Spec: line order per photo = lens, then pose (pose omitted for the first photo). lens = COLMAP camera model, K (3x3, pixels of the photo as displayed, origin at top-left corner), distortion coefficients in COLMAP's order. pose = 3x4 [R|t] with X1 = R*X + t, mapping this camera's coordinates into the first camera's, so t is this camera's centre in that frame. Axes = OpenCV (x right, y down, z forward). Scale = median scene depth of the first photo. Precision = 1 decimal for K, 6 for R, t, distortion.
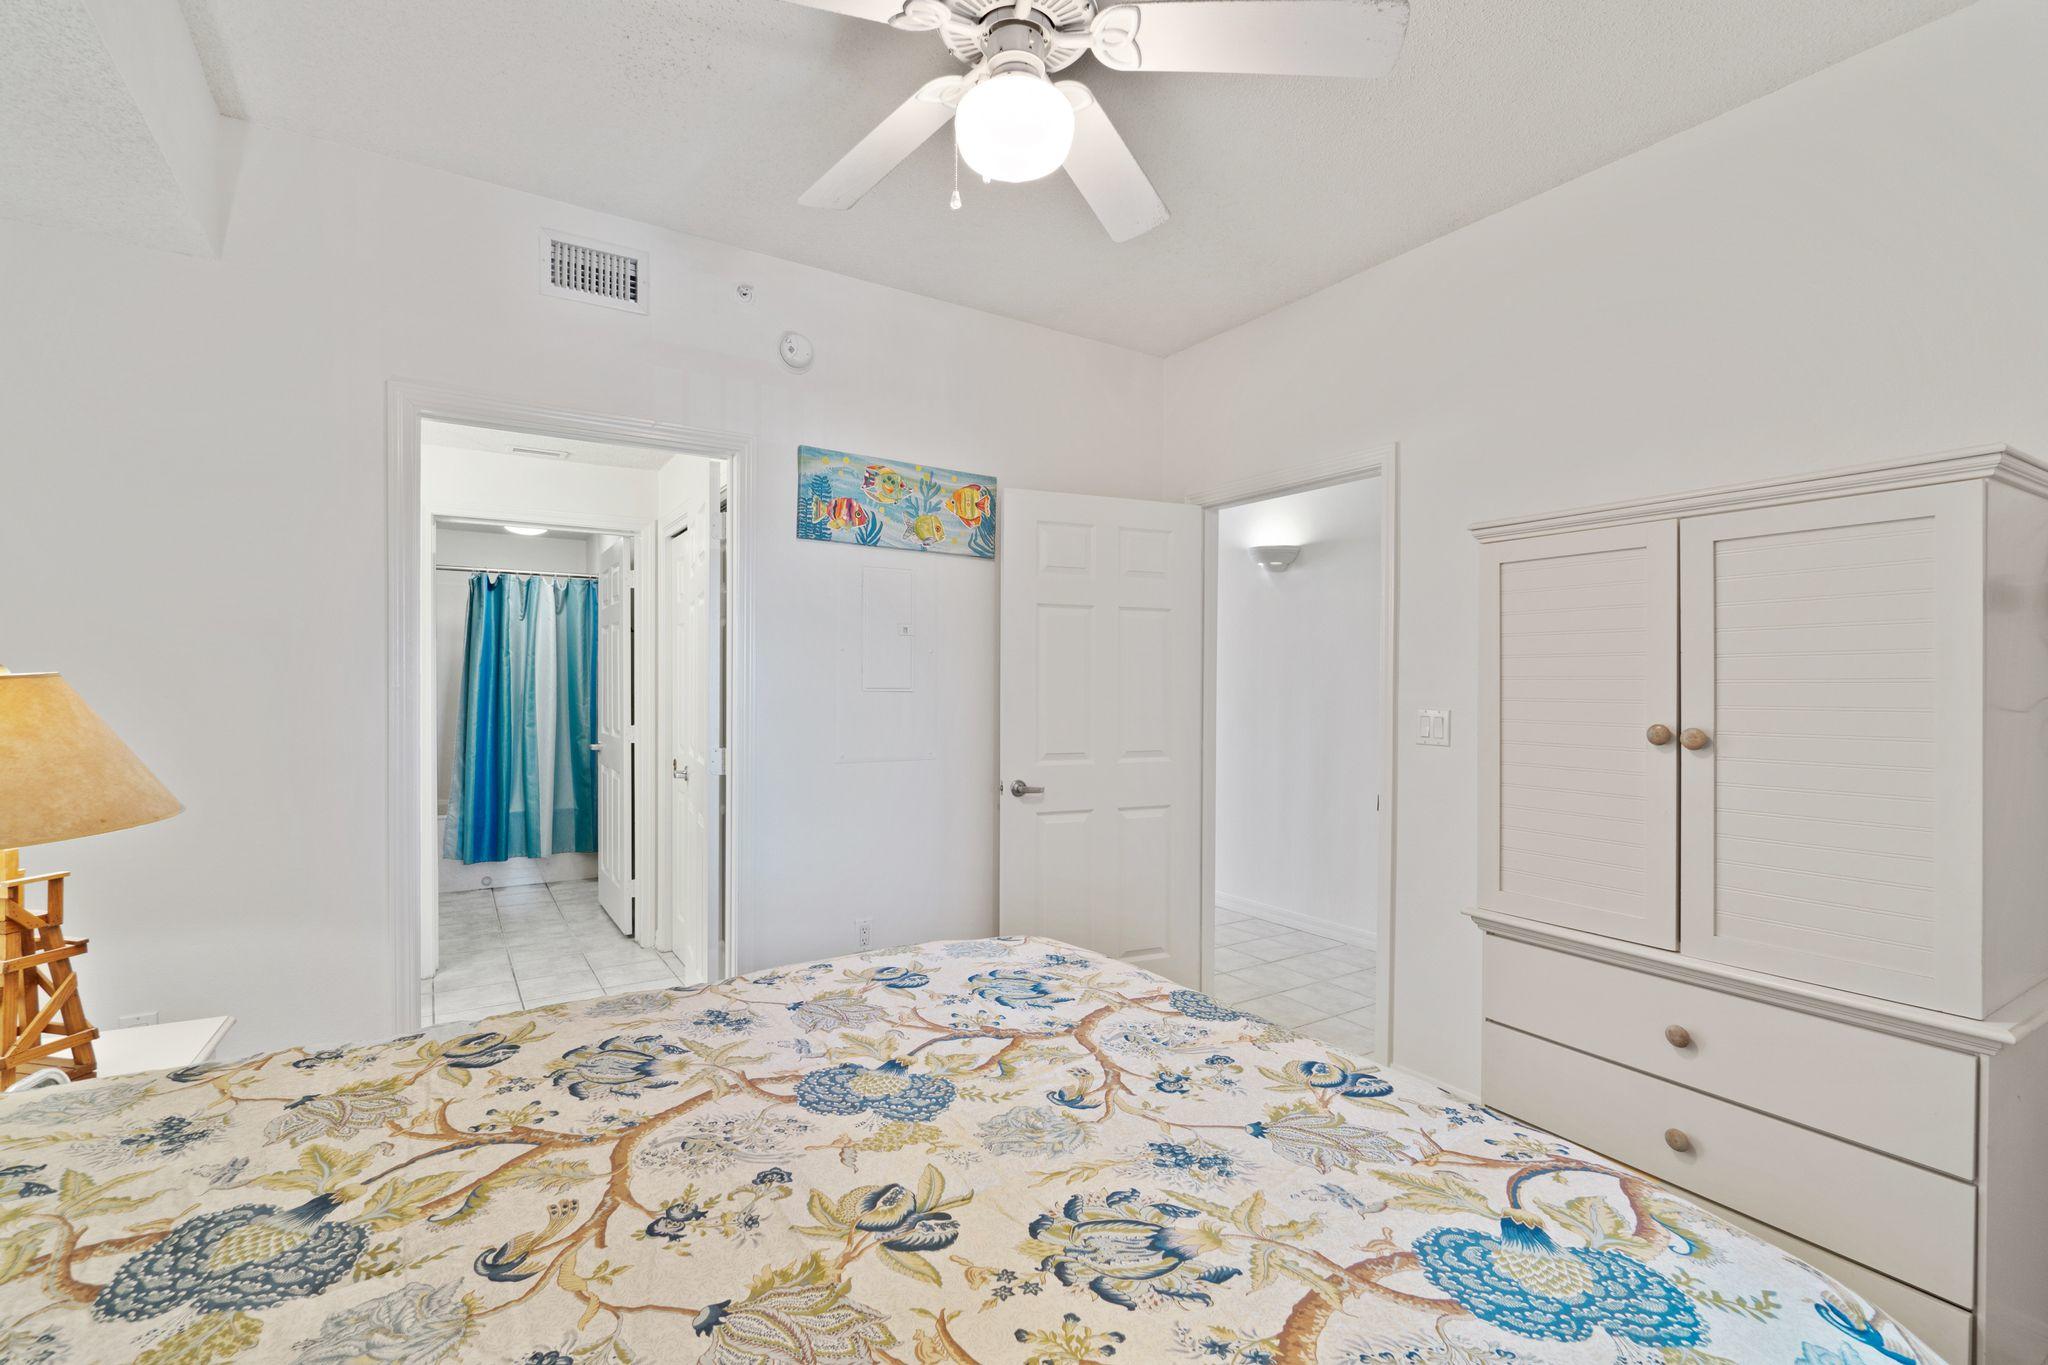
lens RADIAL K [[872.3, 0, 981.4], [0, 872.3, 680.4], [0, 0, 1]] dist [-0.001143, -0.000197]
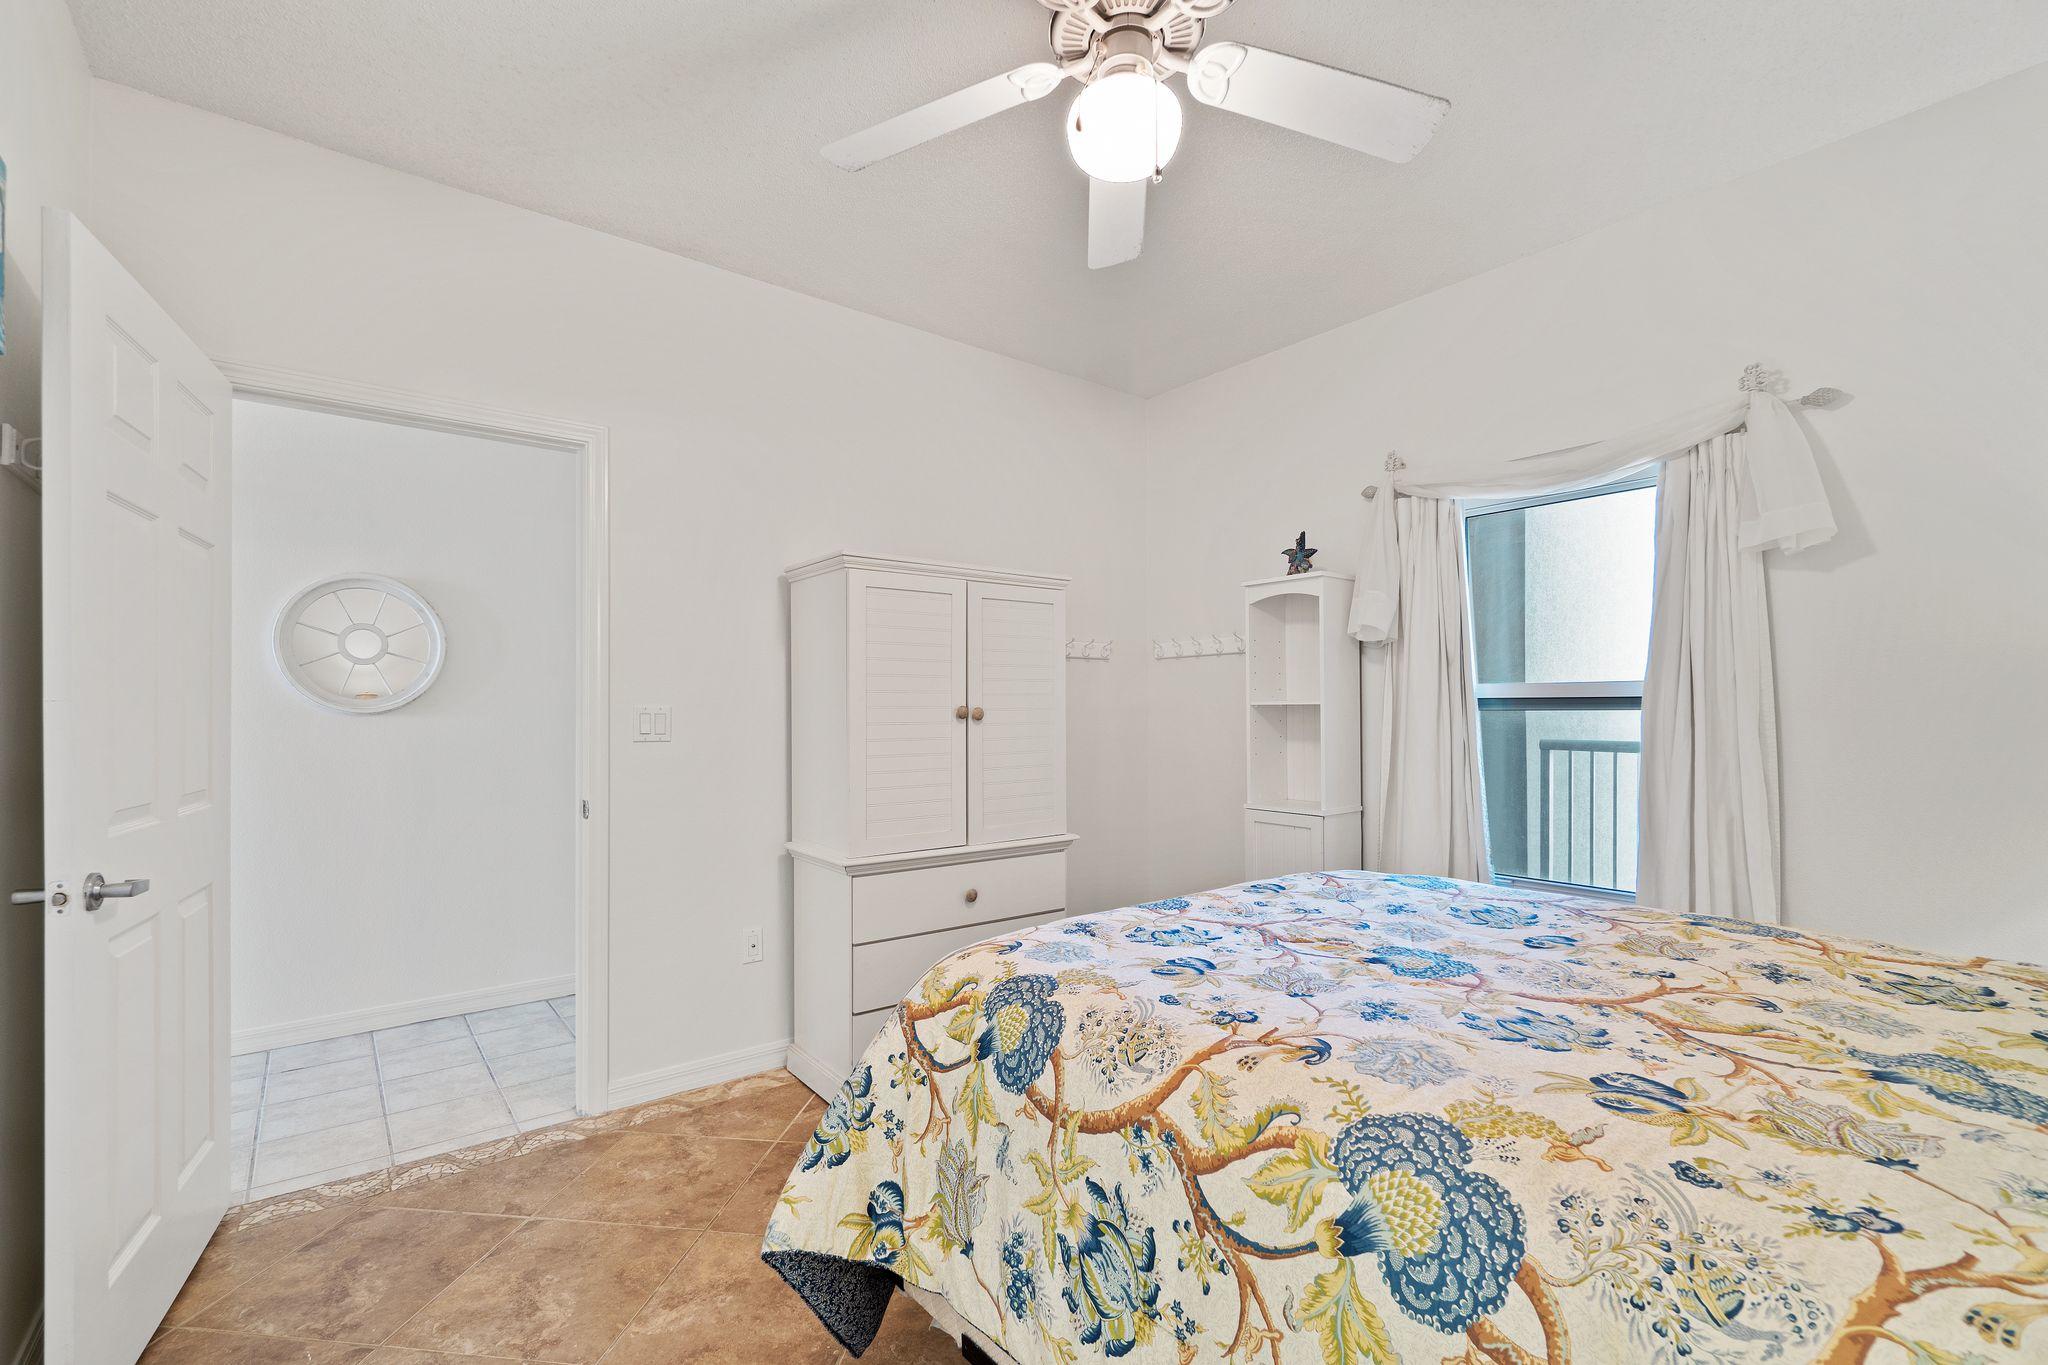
lens RADIAL K [[886.1, 0, 1014.6], [0, 886.1, 690.6], [0, 0, 1]] dist [-0.004241, -0.000006]
pose [[-0.102586, 0.019277, 0.994537, -1.376249], [-0.000745, 0.999810, -0.019456, 0.085888], [-0.994724, -0.002736, -0.102552, 1.719719]]
